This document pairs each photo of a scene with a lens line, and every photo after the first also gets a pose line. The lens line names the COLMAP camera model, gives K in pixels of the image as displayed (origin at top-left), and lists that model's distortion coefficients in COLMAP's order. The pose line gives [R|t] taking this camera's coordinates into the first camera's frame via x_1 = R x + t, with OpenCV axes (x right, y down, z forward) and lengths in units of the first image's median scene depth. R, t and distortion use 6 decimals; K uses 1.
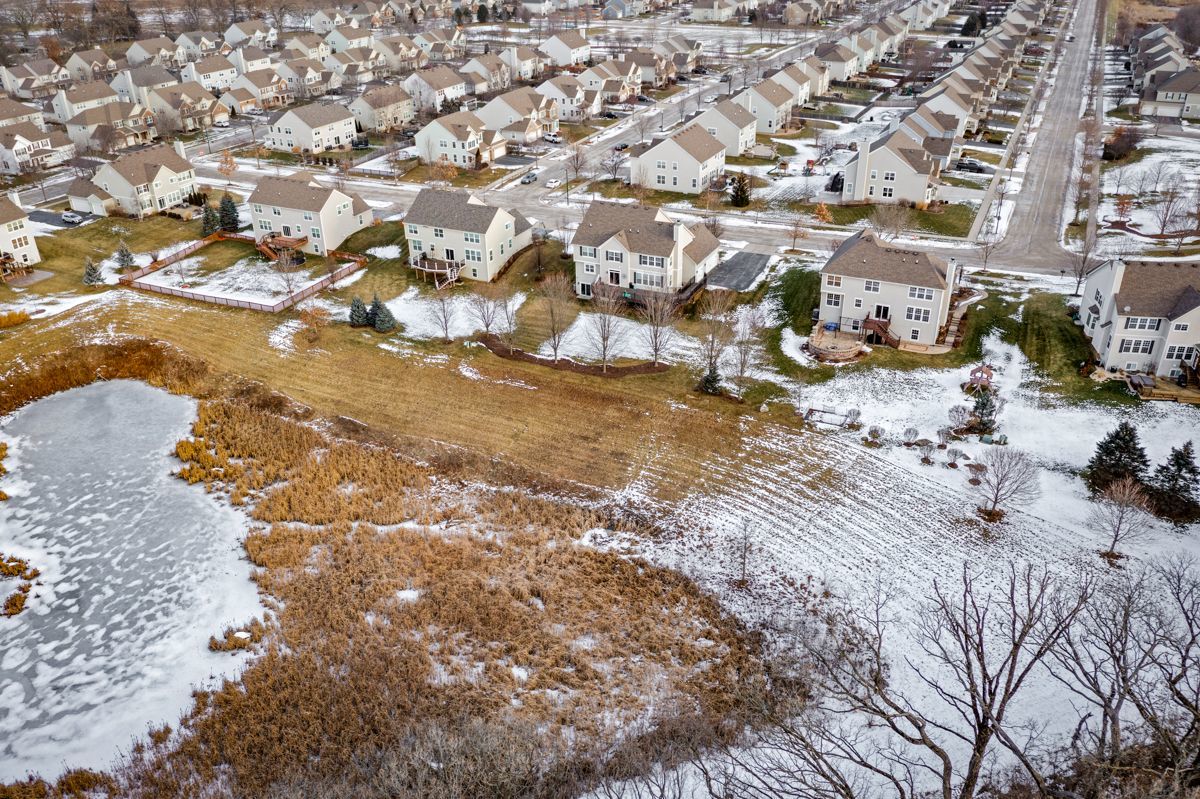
lens RADIAL K [[948.8, 0, 597.9], [0, 948.8, 404.1], [0, 0, 1]] dist [-0.024625, 0.001003]
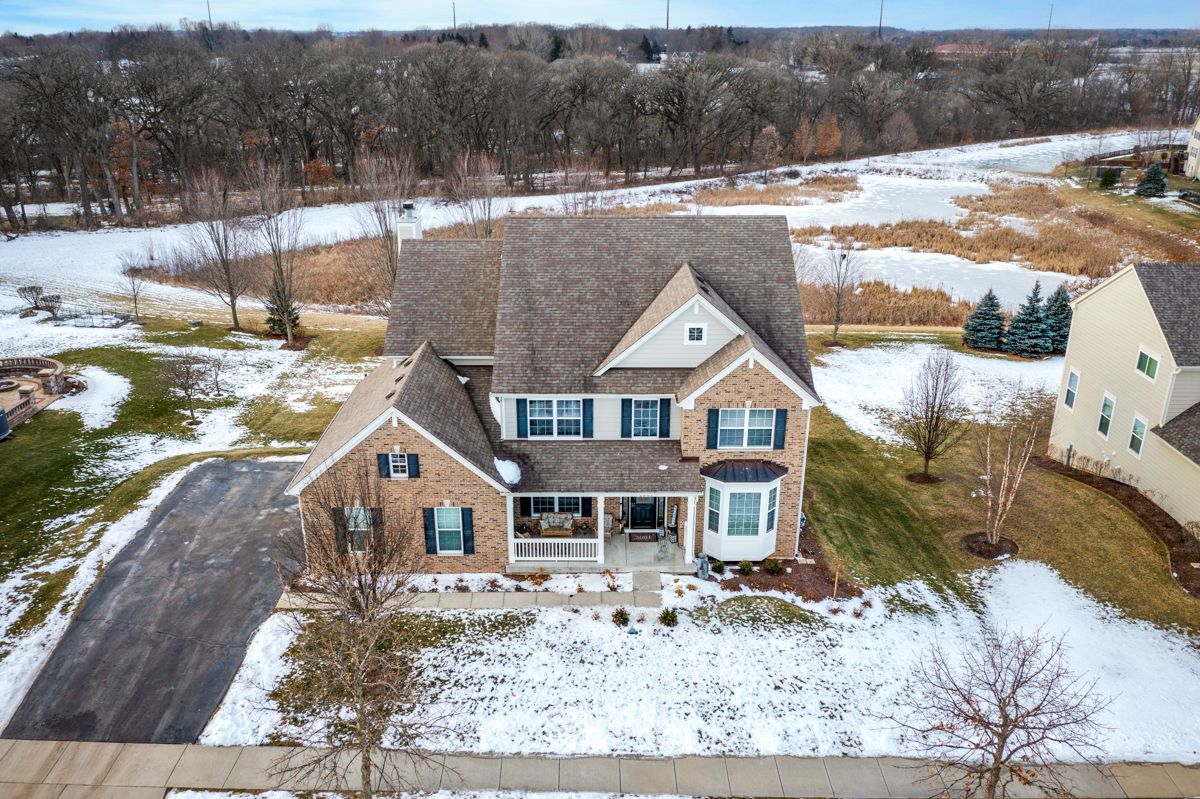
lens RADIAL K [[948.8, 0, 598.0], [0, 948.8, 399.9], [0, 0, 1]] dist [-0.024625, 0.001003]
pose [[-0.897665, 0.172664, -0.405445, 0.158110], [-0.197423, 0.664985, 0.720291, -0.367101], [0.393983, 0.726624, -0.562845, 1.189835]]
